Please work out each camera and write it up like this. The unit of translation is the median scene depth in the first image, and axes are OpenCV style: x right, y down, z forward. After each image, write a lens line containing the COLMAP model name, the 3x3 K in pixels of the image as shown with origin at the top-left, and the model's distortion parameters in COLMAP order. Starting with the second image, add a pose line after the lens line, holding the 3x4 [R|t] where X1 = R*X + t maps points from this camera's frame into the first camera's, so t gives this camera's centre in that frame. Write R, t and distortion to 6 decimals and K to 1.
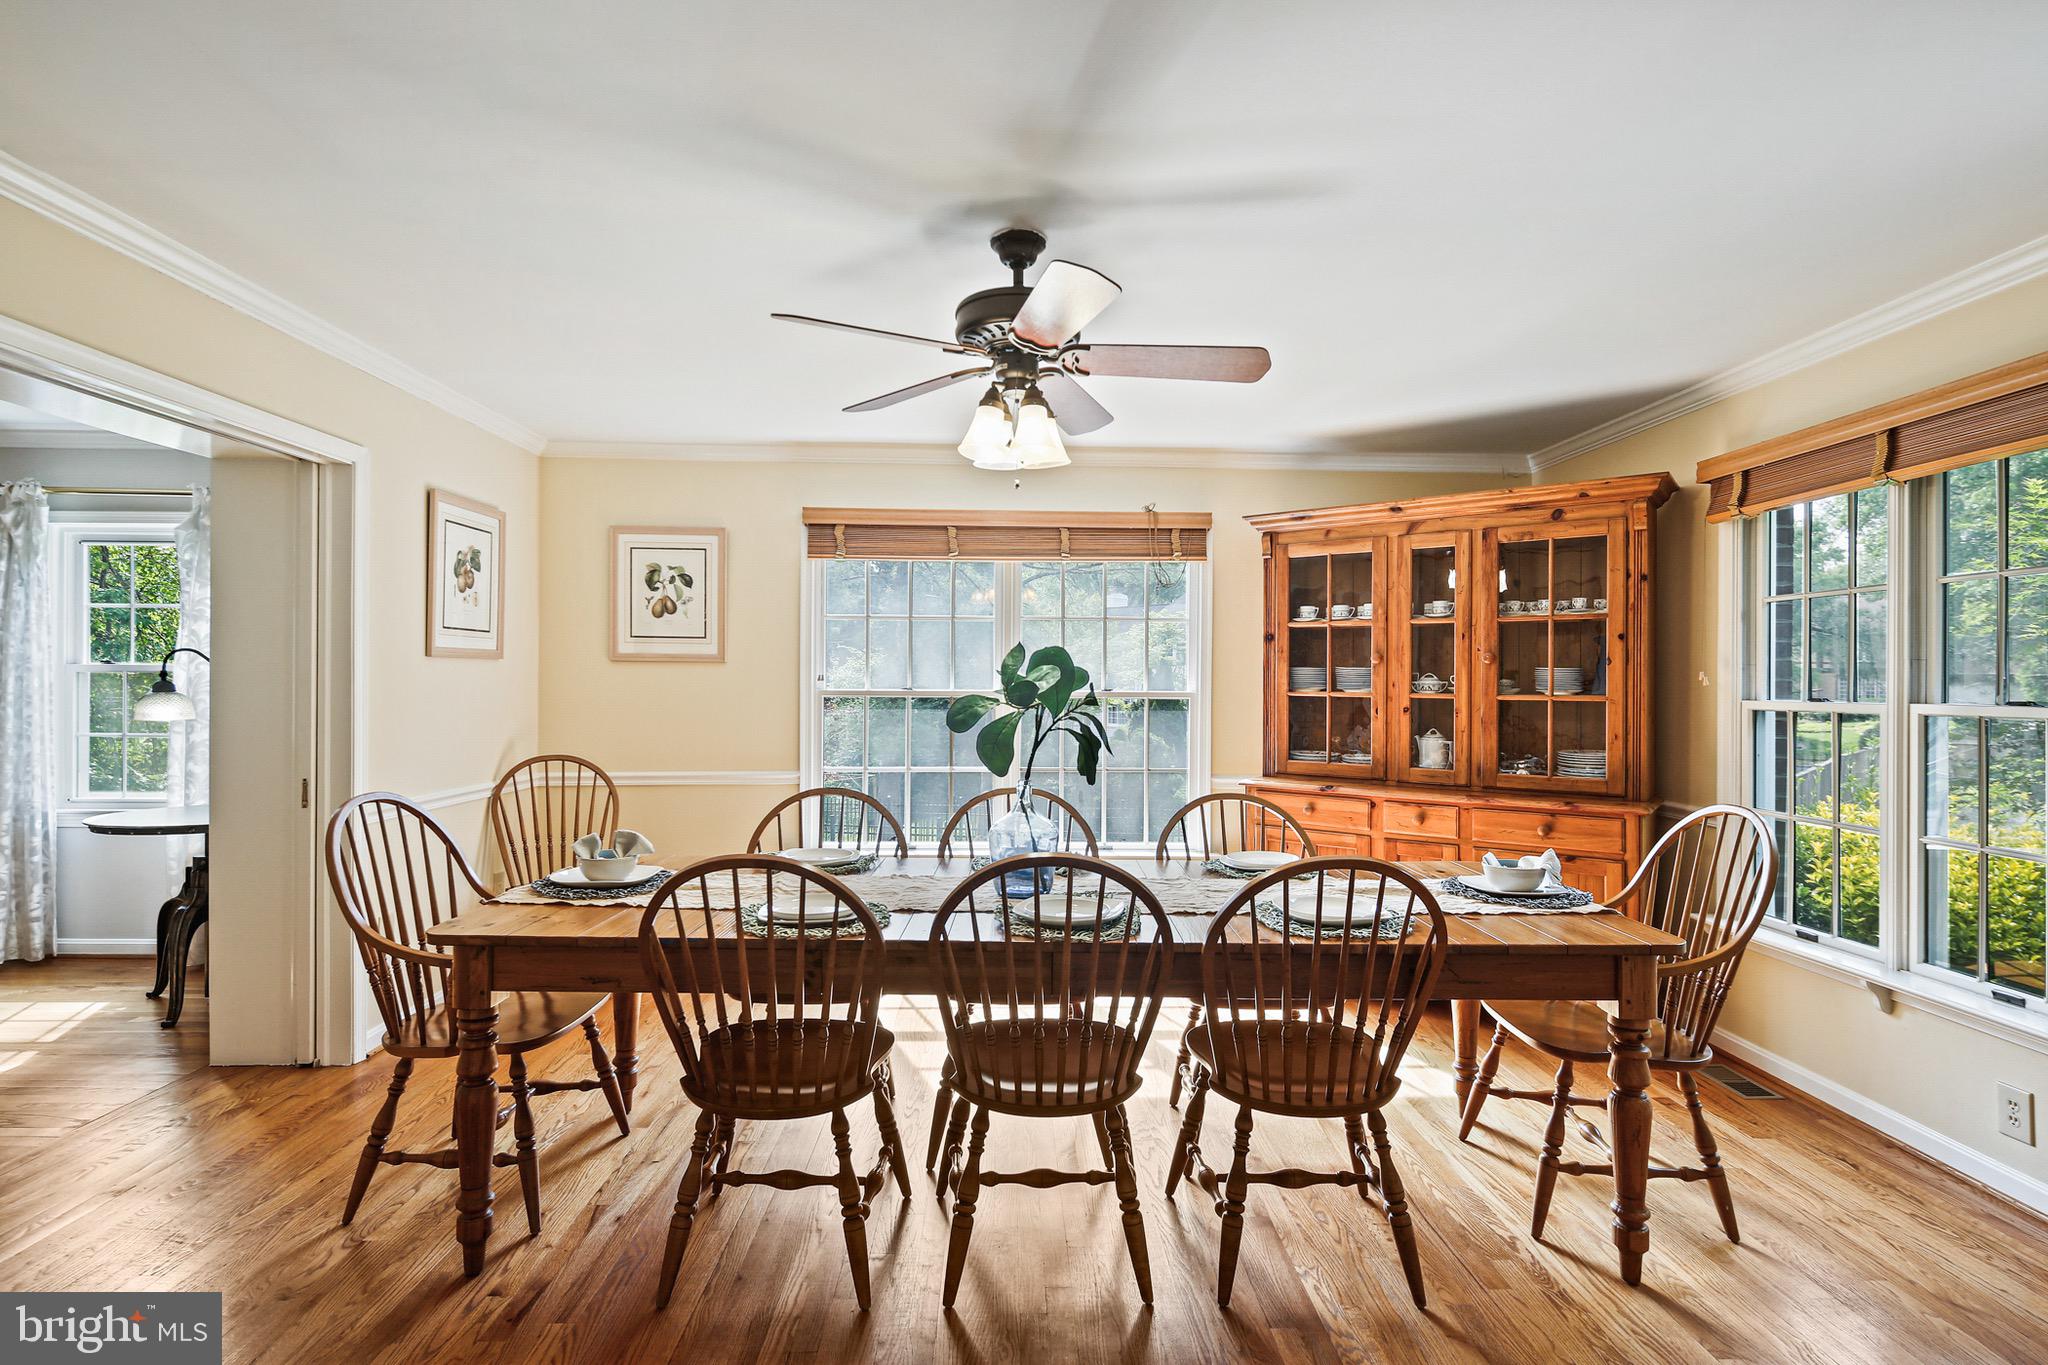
lens RADIAL K [[989.3, 0, 1024.1], [0, 989.3, 679.9], [0, 0, 1]] dist [0.000030, 0.000000]
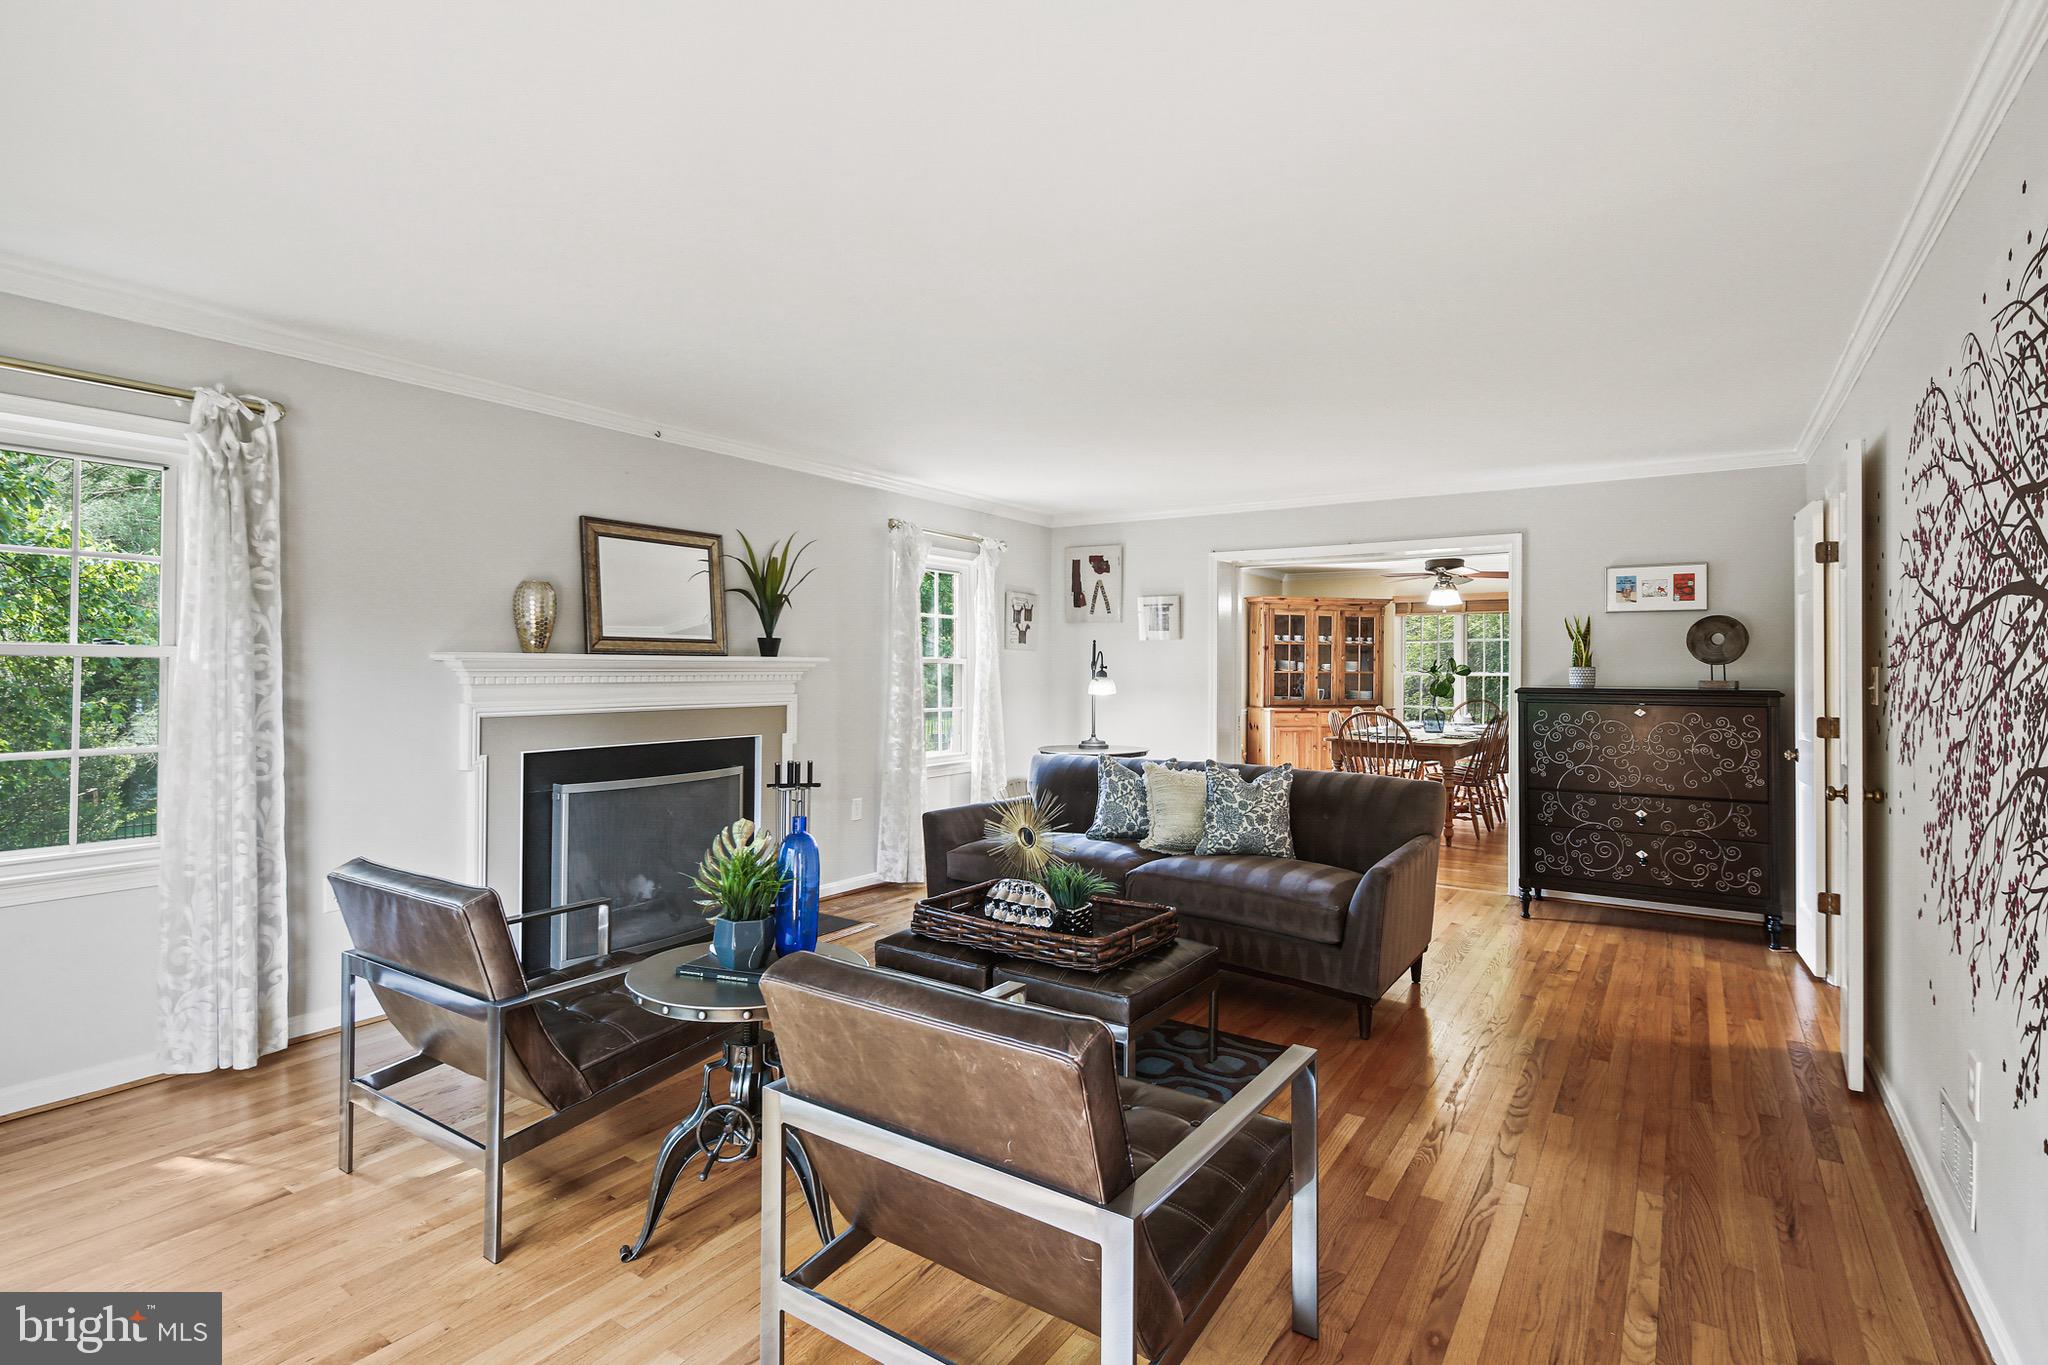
lens RADIAL K [[989.3, 0, 1023.9], [0, 989.3, 669.4], [0, 0, 1]] dist [0.000030, 0.000000]
pose [[0.579884, -0.007797, 0.814662, -2.070053], [0.005691, 0.999969, 0.005519, -0.008725], [-0.814679, 0.001435, 0.579910, 0.127563]]
